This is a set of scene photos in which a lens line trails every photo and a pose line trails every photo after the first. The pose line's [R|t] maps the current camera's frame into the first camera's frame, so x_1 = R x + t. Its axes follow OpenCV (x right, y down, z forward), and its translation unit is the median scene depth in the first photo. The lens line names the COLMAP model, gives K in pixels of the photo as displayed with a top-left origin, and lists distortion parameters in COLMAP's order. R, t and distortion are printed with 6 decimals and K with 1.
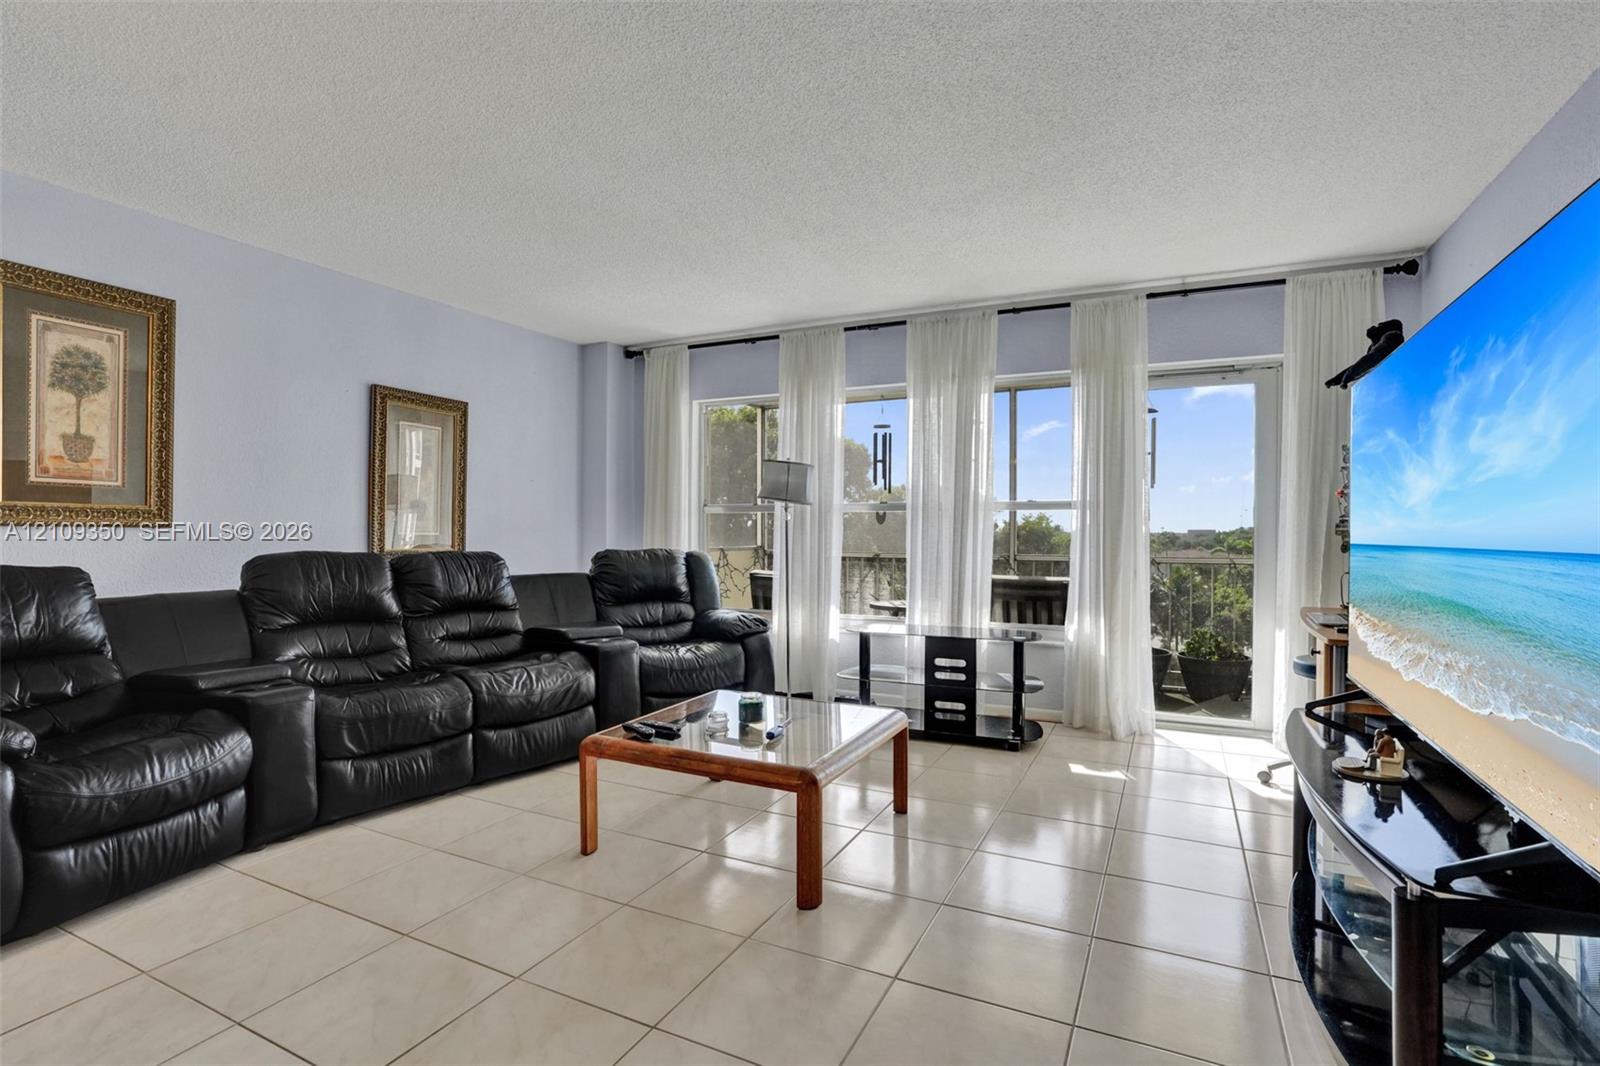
lens RADIAL K [[772.4, 0, 785.5], [0, 772.4, 534.4], [0, 0, 1]] dist [-0.051973, 0.023325]
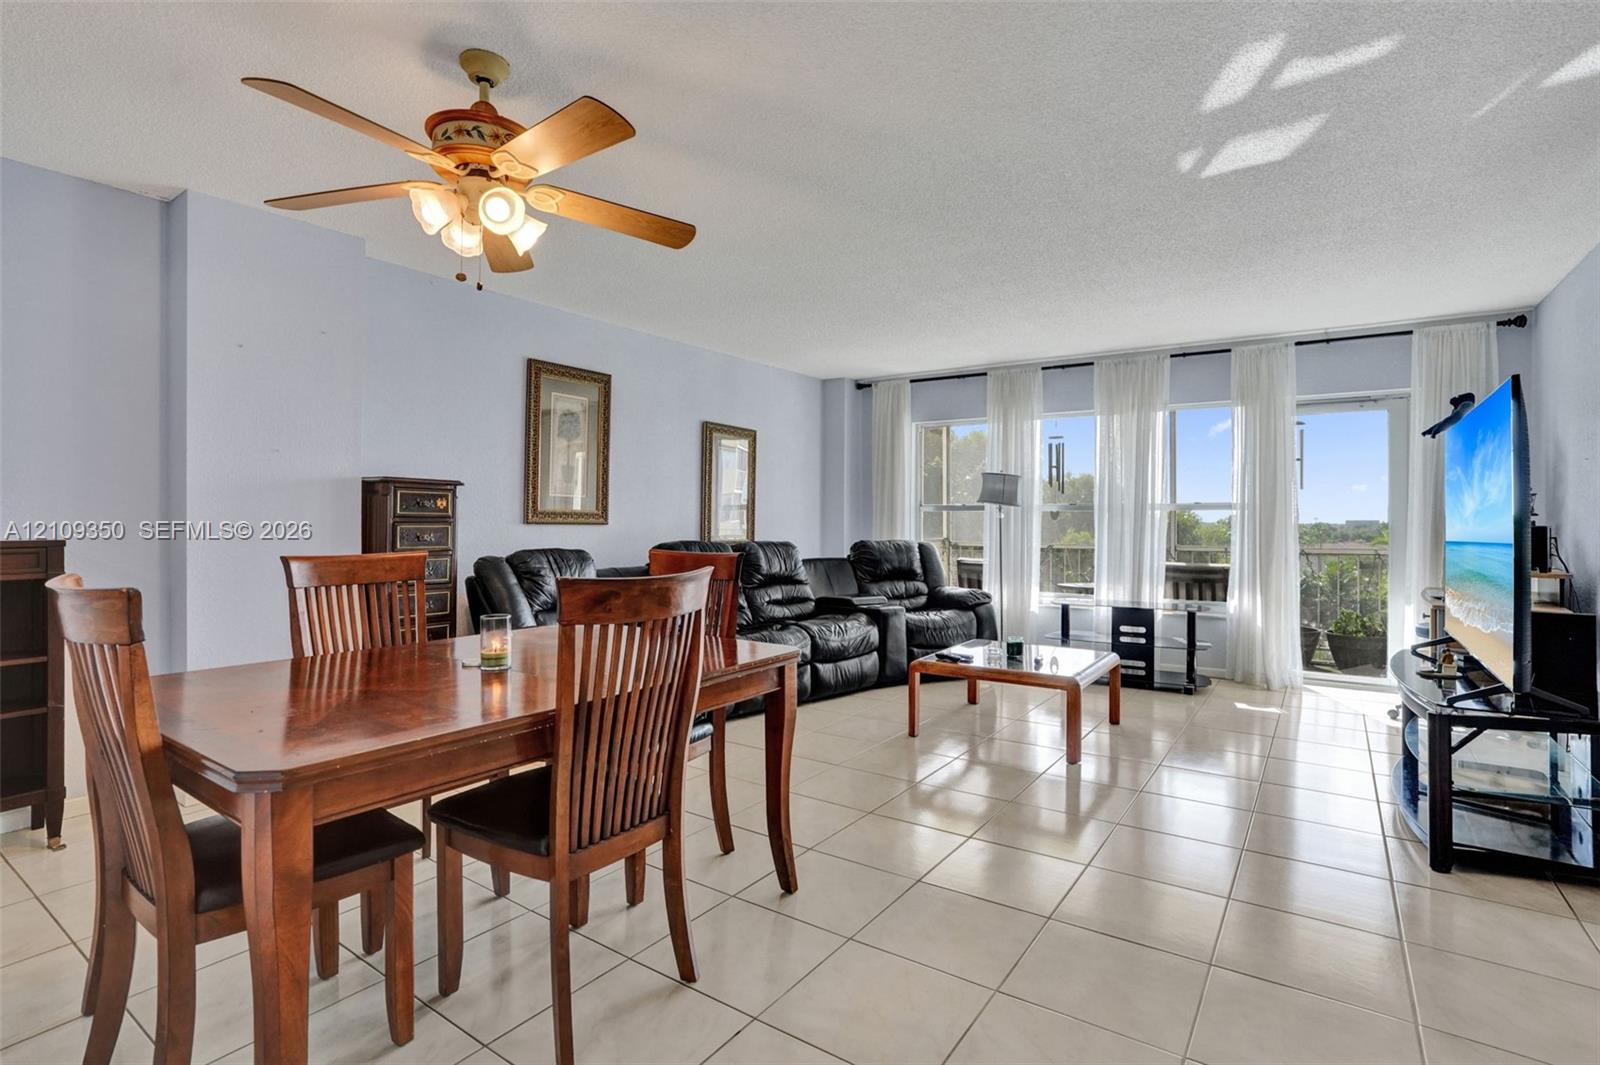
lens RADIAL K [[772.4, 0, 791.5], [0, 772.4, 517.6], [0, 0, 1]] dist [-0.051973, 0.023325]
pose [[0.989325, -0.000116, -0.145725, -0.164324], [-0.001331, 0.999951, -0.009833, -0.006585], [0.145719, 0.009922, 0.989276, -0.350331]]
